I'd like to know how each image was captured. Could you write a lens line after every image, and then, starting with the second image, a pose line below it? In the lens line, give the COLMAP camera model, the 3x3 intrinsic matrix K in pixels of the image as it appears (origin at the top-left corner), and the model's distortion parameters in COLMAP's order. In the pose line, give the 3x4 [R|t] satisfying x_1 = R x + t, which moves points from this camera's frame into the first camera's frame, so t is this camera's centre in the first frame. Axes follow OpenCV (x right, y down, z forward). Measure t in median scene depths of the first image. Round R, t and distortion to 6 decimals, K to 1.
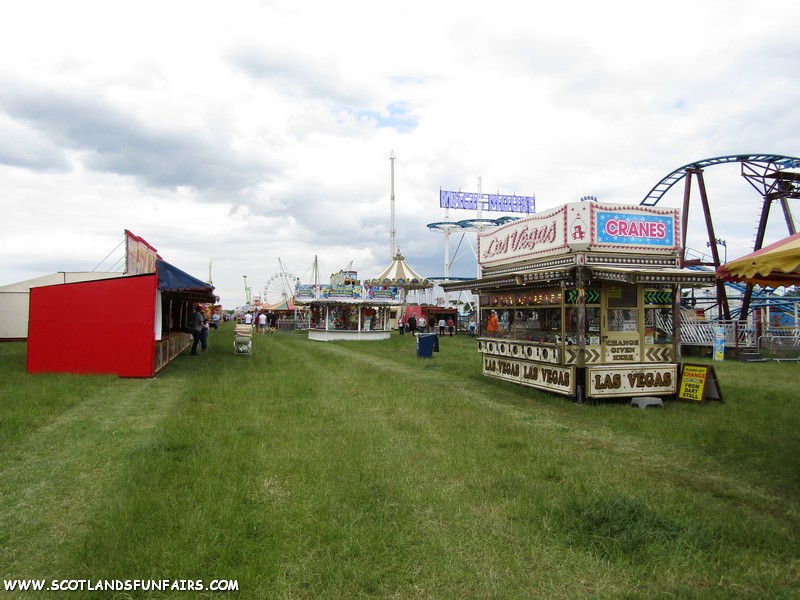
lens RADIAL K [[571.1, 0, 398.6], [0, 571.1, 297.4], [0, 0, 1]] dist [-0.003092, 0.006782]
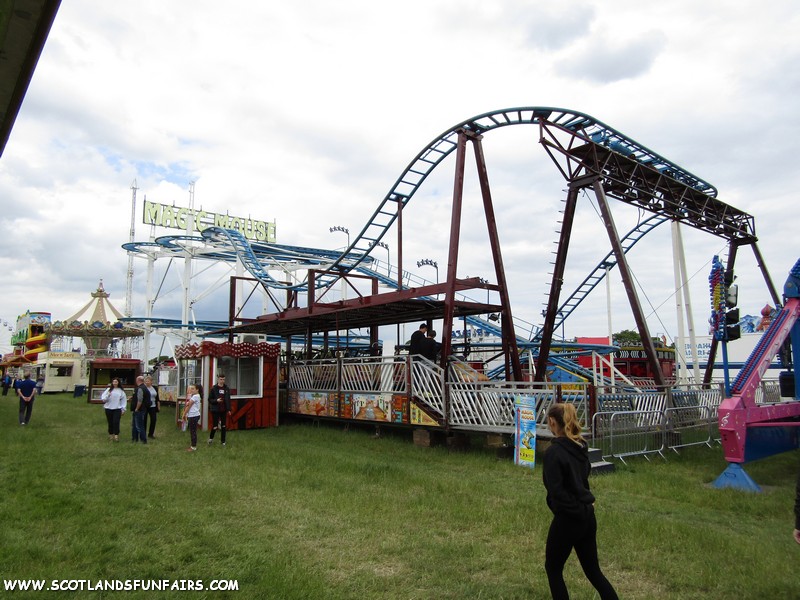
lens RADIAL K [[571.1, 0, 400.1], [0, 571.1, 300.3], [0, 0, 1]] dist [-0.003092, 0.006782]
pose [[0.919099, 0.047593, 0.391142, 0.216120], [-0.011630, 0.995523, -0.093805, 0.013734], [-0.393855, 0.081667, 0.915538, 0.479201]]
